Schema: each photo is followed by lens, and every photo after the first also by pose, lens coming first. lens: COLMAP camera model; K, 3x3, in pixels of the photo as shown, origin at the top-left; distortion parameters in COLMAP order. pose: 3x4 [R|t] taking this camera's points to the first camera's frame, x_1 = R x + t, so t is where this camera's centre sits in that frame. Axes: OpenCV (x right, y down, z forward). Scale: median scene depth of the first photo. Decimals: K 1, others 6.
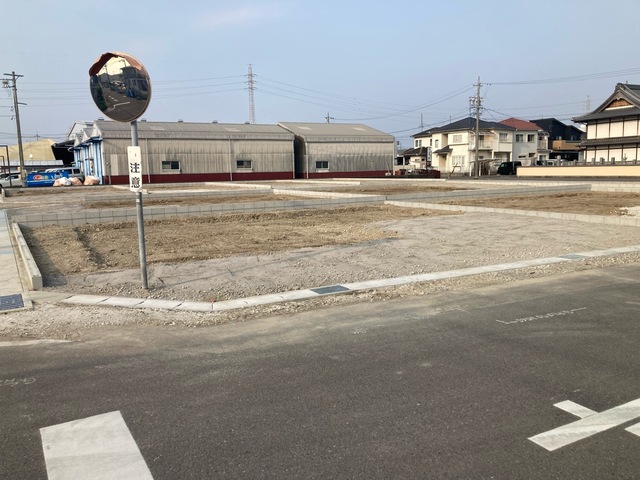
lens RADIAL K [[536.3, 0, 320.0], [0, 536.3, 240.0], [0, 0, 1]] dist [0.106270, -0.158837]
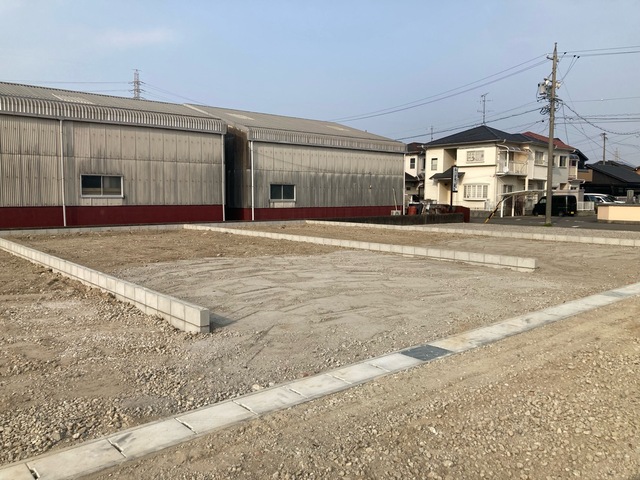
lens RADIAL K [[536.3, 0, 320.0], [0, 536.3, 240.0], [0, 0, 1]] dist [0.106270, -0.158837]
pose [[0.980476, 0.008549, 0.196454, -0.054928], [0.001959, 0.998580, -0.053232, -0.070209], [-0.196631, 0.052577, 0.979067, 0.517986]]
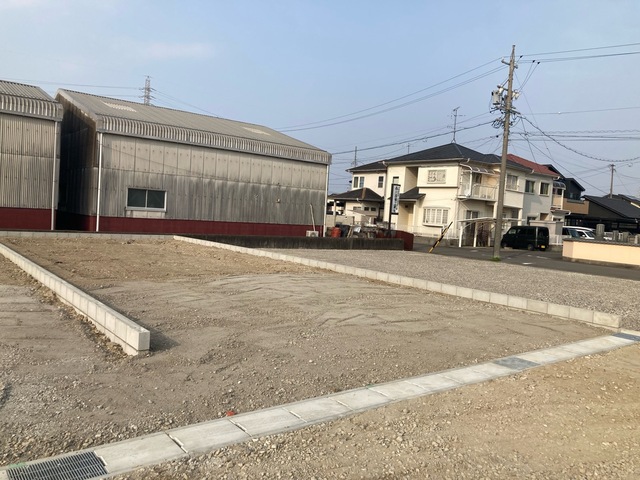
lens RADIAL K [[536.3, 0, 320.0], [0, 536.3, 240.0], [0, 0, 1]] dist [0.106270, -0.158837]
pose [[0.984123, 0.074787, 0.160963, 0.064080], [-0.061439, 0.994367, -0.086369, -0.082519], [-0.166515, 0.075109, 0.983174, 0.586733]]
